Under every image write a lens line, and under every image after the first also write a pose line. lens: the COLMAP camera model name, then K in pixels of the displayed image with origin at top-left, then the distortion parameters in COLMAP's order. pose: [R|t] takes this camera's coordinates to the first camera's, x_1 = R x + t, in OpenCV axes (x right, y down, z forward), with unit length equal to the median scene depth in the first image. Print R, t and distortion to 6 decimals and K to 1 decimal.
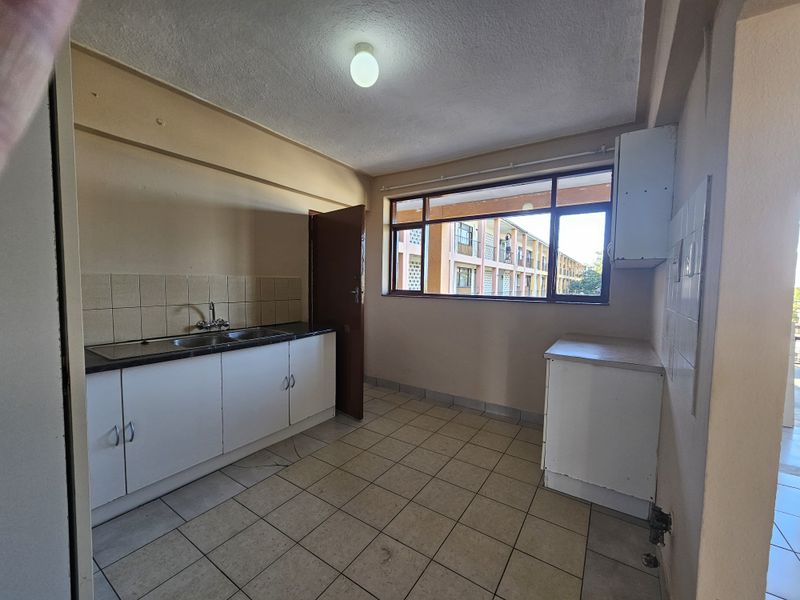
lens RADIAL K [[327.2, 0, 397.5], [0, 327.2, 301.7], [0, 0, 1]] dist [-0.003379, 0.000636]
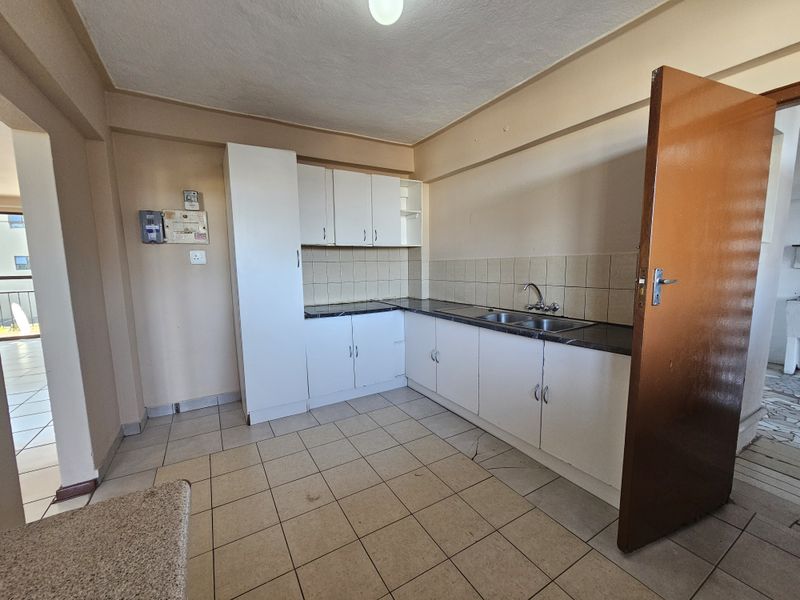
lens RADIAL K [[327.2, 0, 396.7], [0, 327.2, 303.2], [0, 0, 1]] dist [-0.003379, 0.000636]
pose [[-0.433429, 0.102363, -0.895355, 0.526262], [-0.037887, 0.990580, 0.131591, -0.056559], [0.900391, 0.090957, -0.425468, 1.099401]]
